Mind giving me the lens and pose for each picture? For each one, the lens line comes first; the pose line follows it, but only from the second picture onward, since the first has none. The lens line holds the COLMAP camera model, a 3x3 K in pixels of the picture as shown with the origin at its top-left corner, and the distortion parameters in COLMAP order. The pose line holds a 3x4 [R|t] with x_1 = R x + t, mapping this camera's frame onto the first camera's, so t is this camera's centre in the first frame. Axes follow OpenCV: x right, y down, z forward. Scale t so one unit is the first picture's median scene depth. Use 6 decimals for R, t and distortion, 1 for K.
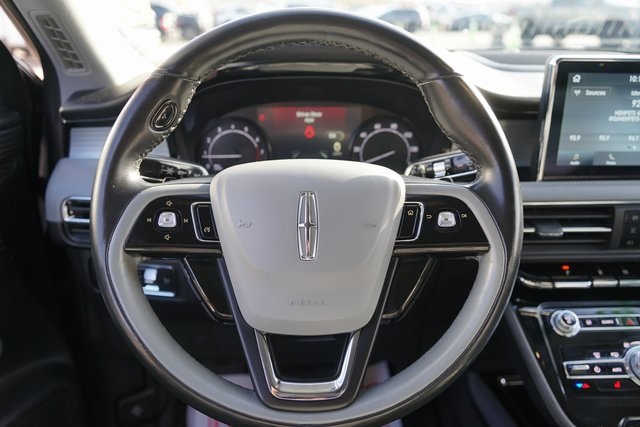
lens RADIAL K [[533.7, 0, 320.0], [0, 533.7, 213.5], [0, 0, 1]] dist [-0.009794, -0.004584]
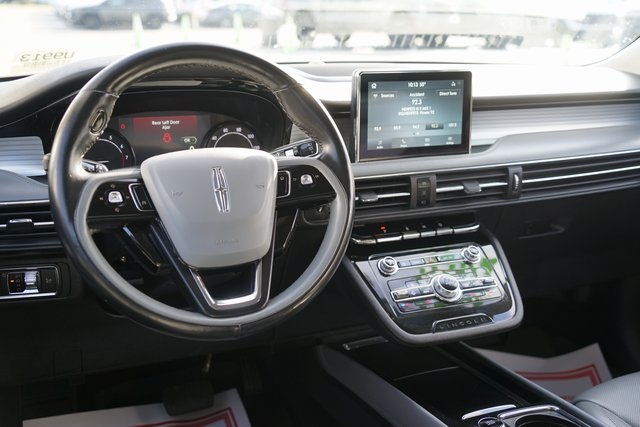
lens RADIAL K [[731.2, 0, 320.0], [0, 731.2, 213.5], [0, 0, 1]] dist [0.086232, -0.000924]
pose [[0.931563, -0.087817, 0.352815, -0.340900], [0.116917, 0.991205, -0.061992, 0.172757], [-0.344268, 0.099000, 0.933637, -0.682214]]
